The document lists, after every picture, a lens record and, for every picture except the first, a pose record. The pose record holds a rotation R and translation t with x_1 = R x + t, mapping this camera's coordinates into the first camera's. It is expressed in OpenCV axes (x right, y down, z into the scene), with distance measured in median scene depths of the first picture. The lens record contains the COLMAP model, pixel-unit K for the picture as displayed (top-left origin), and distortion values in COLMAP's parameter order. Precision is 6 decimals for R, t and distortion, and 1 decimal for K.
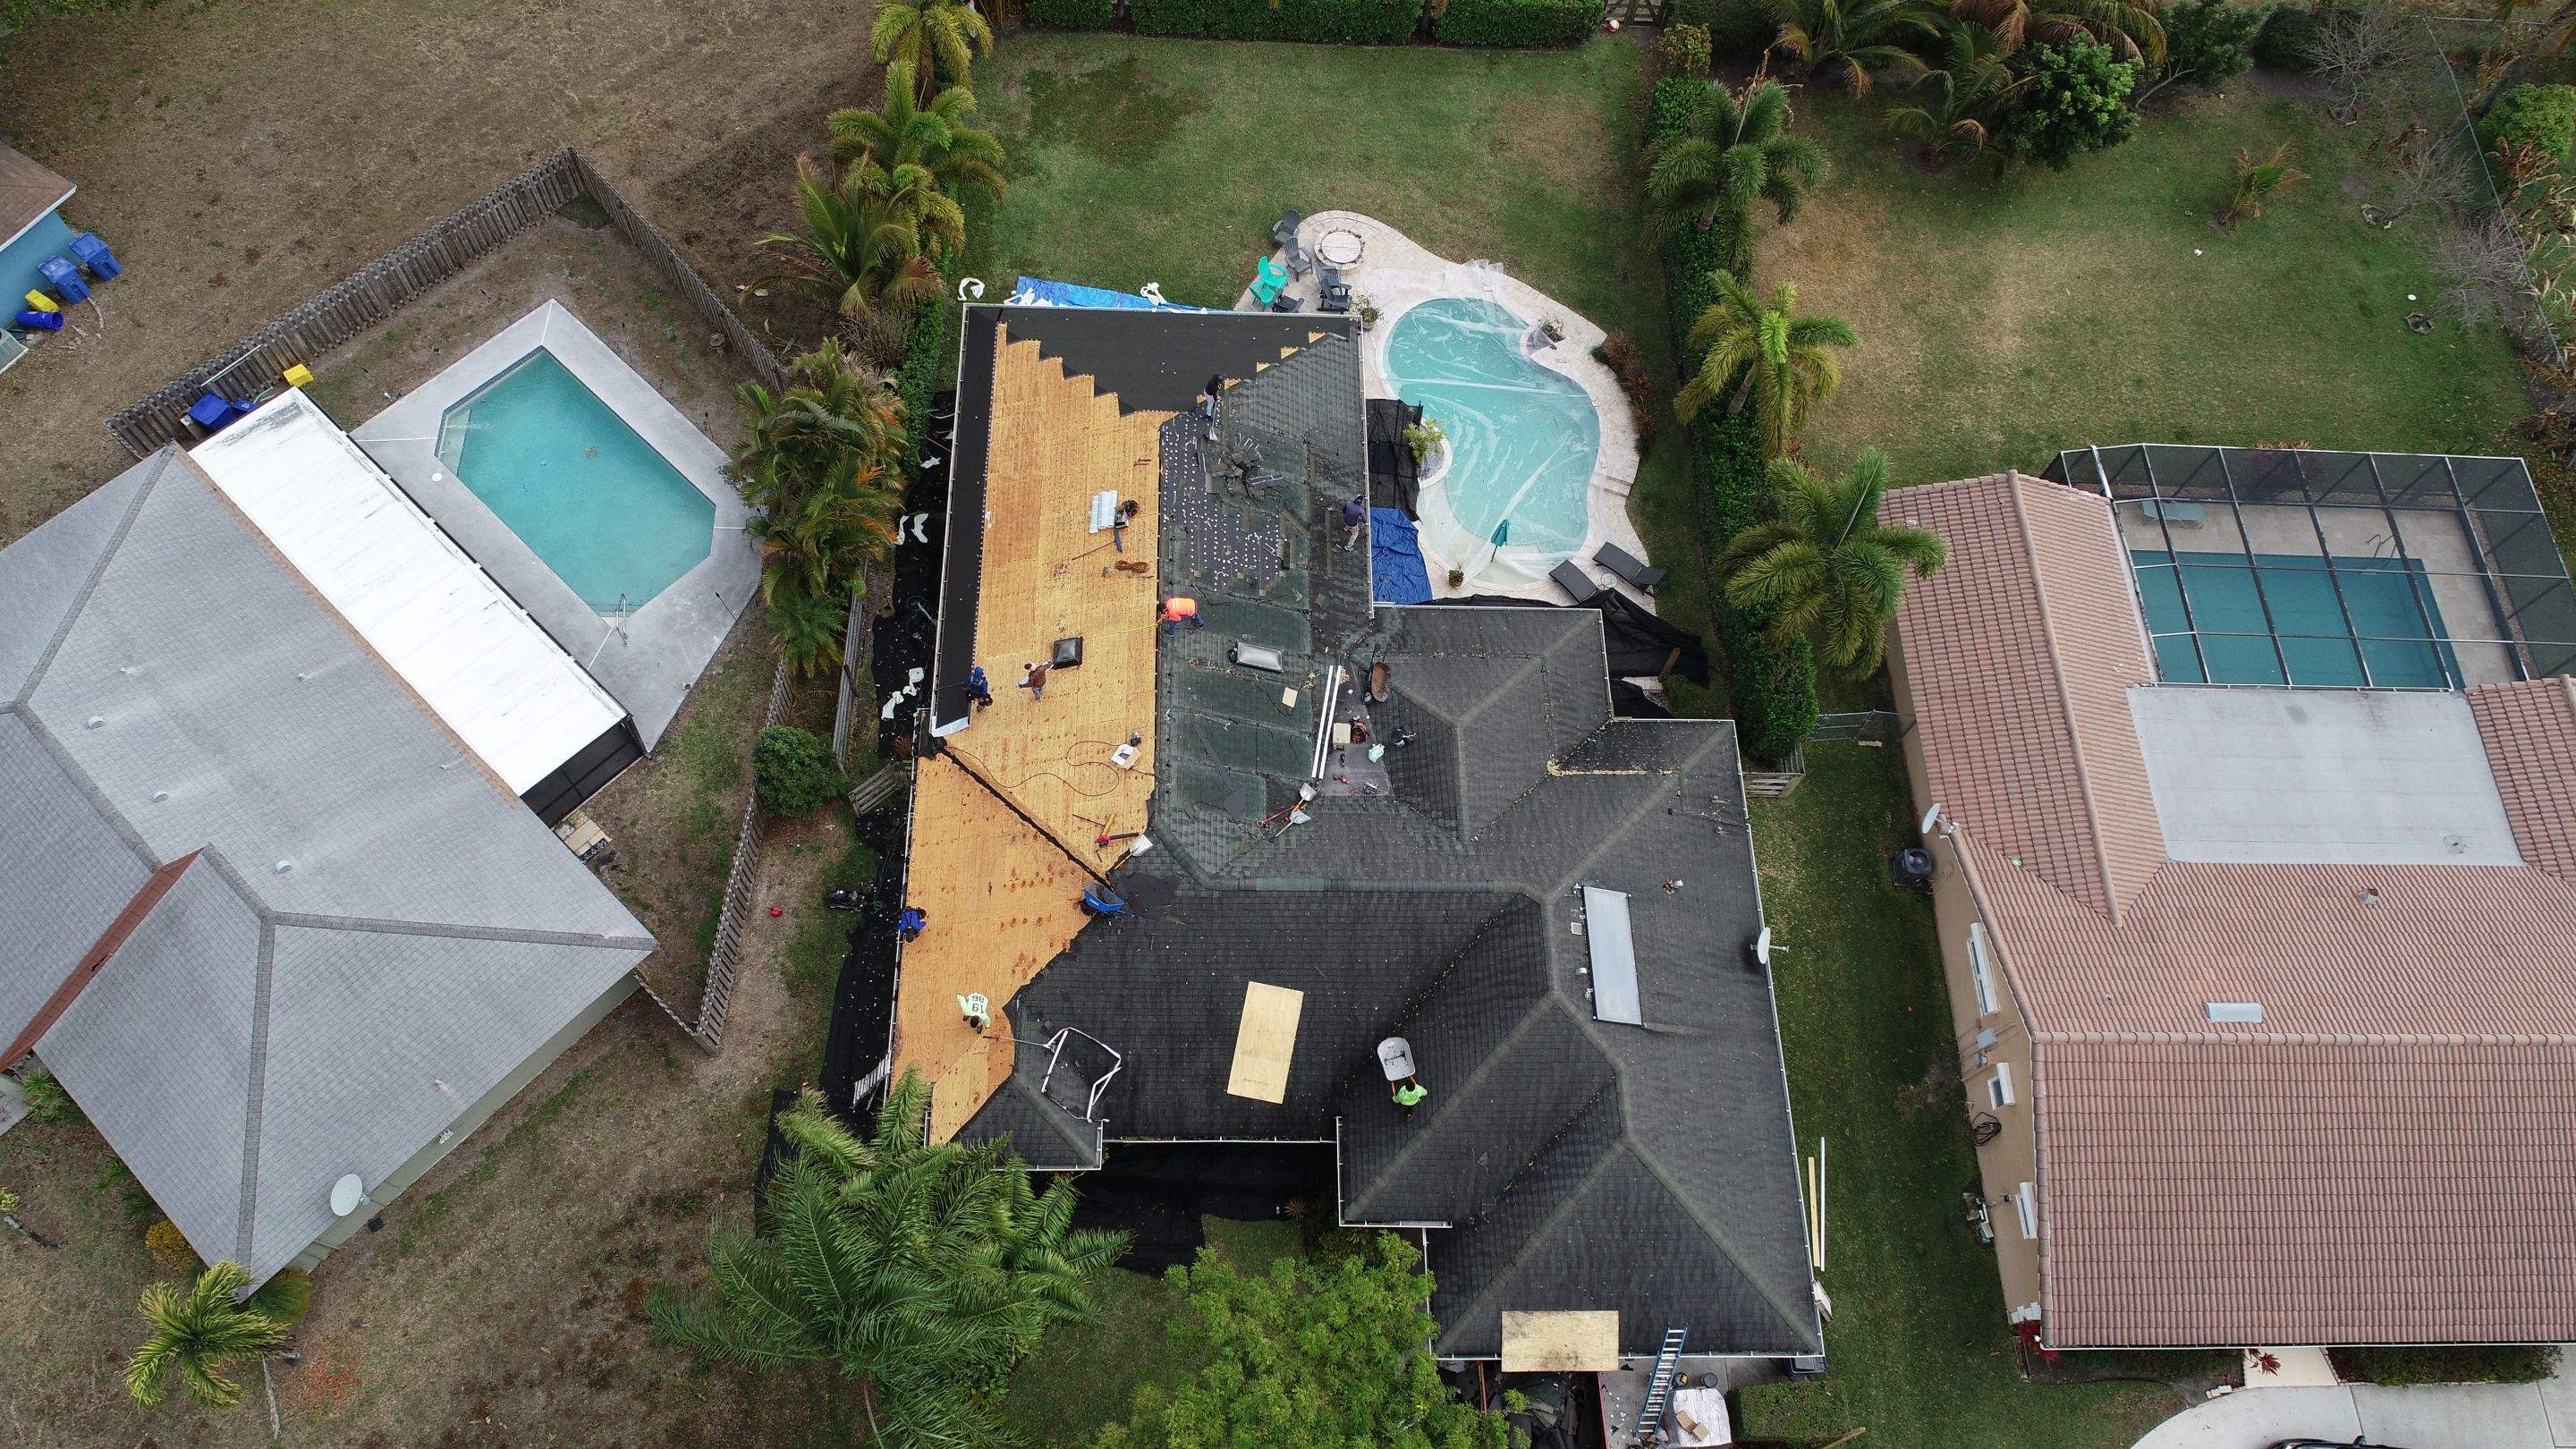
lens RADIAL K [[1760.4, 0, 1253.4], [0, 1760.4, 695.0], [0, 0, 1]] dist [0.004090, -0.005692]
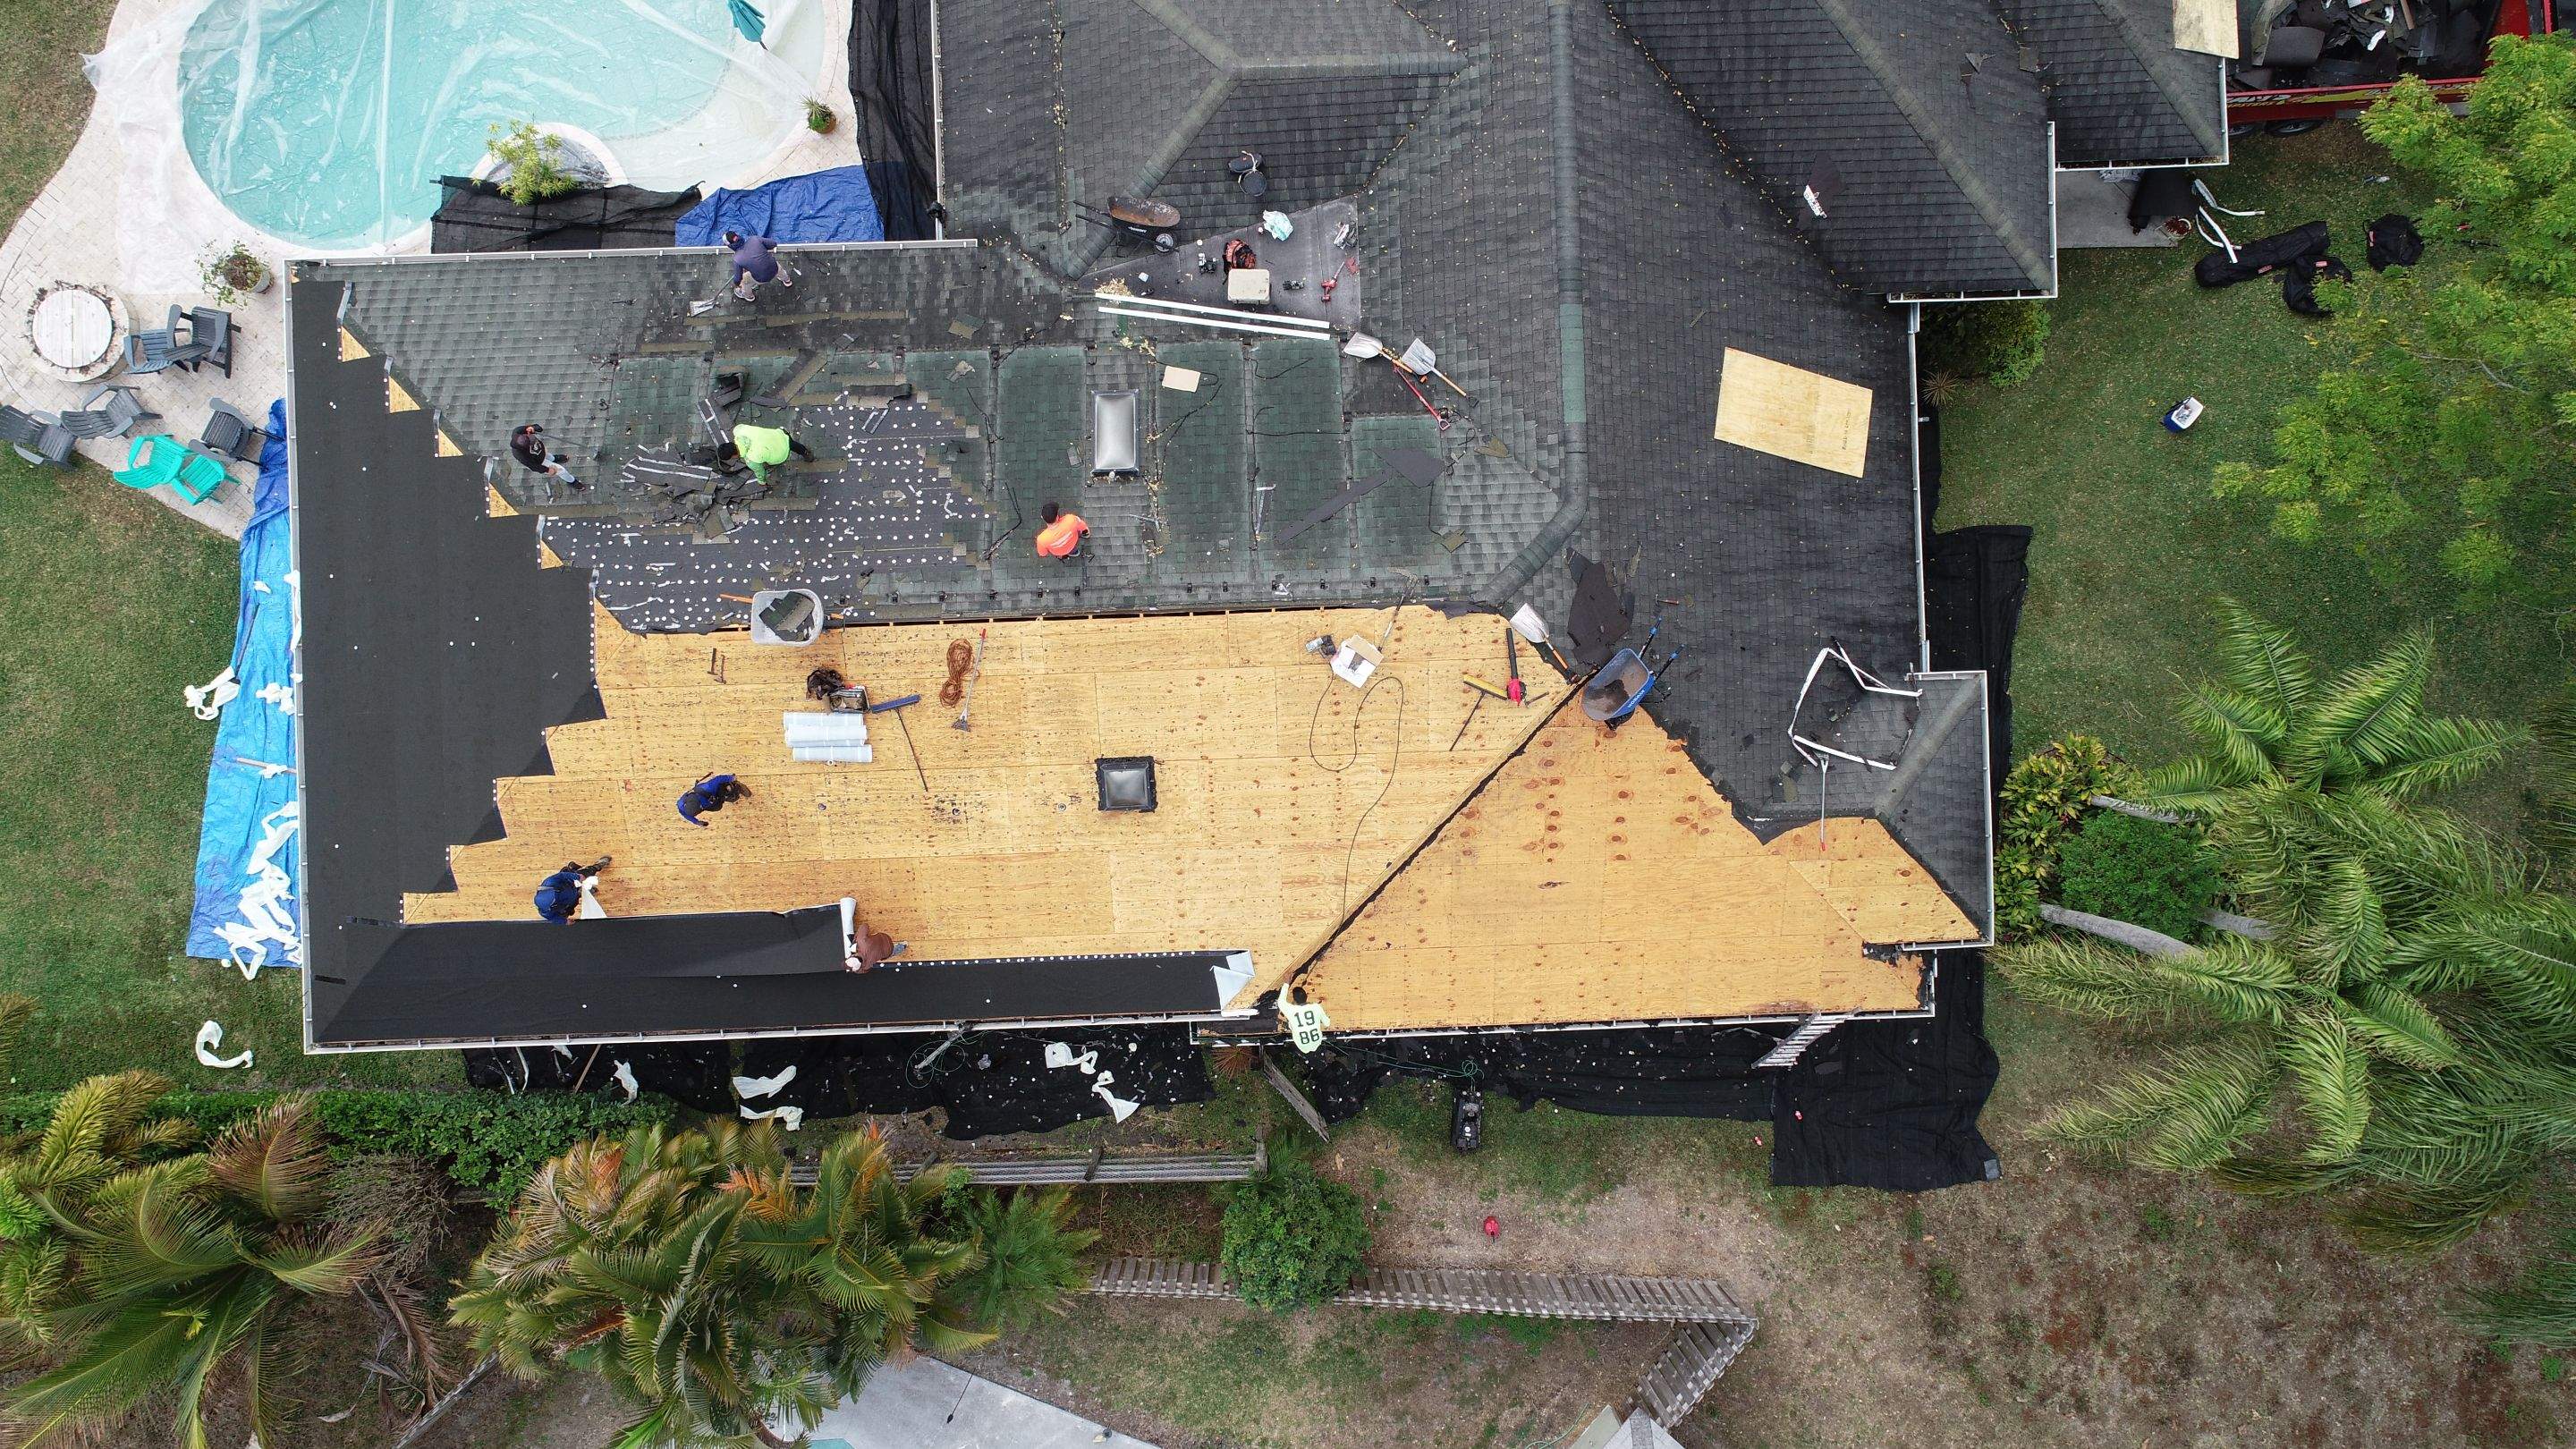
lens RADIAL K [[1760.4, 0, 1298.4], [0, 1760.4, 746.4], [0, 0, 1]] dist [0.004090, -0.005692]
pose [[-0.027611, -0.998243, -0.052431, -0.063814], [0.890147, -0.048419, 0.453095, -0.213050], [-0.454837, -0.034161, 0.889919, 0.469654]]
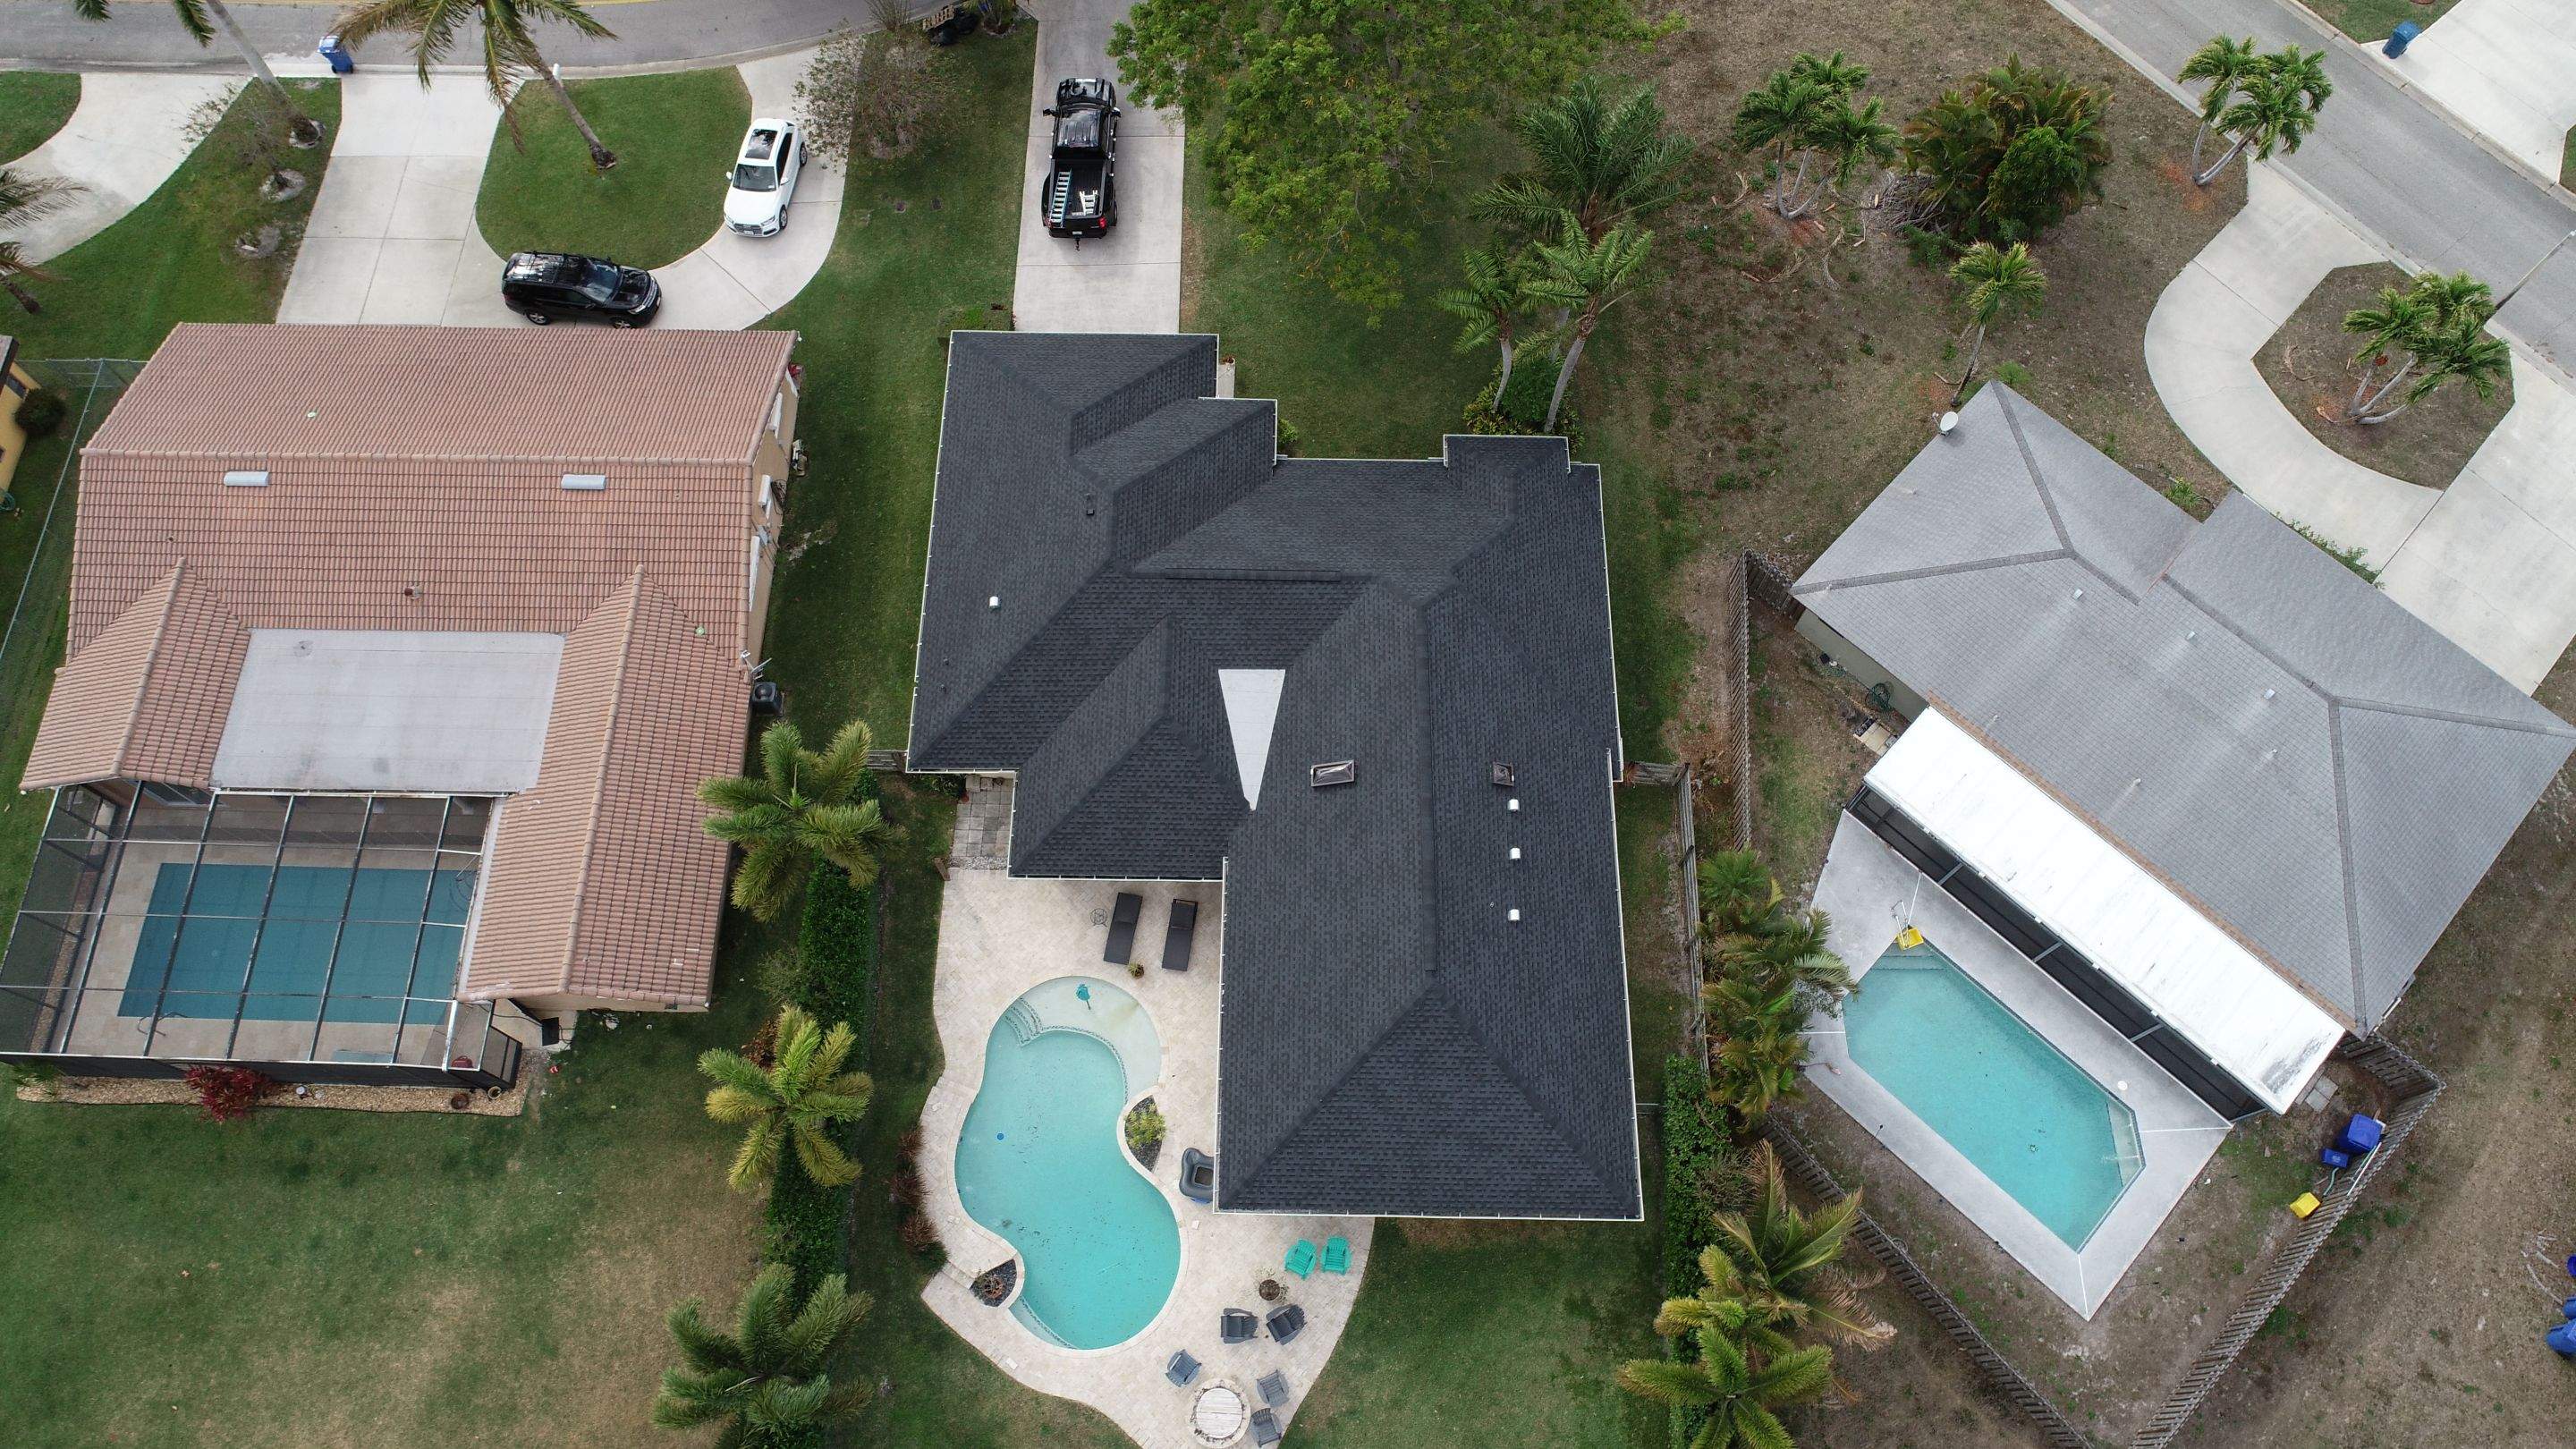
lens RADIAL K [[1760.4, 0, 1326.6], [0, 1760.4, 709.5], [0, 0, 1]] dist [0.004090, -0.005692]
pose [[-0.996937, -0.037915, -0.068404, 0.083721], [-0.028459, -0.638798, 0.768848, -0.836915], [-0.072847, 0.768440, 0.635762, 0.237108]]
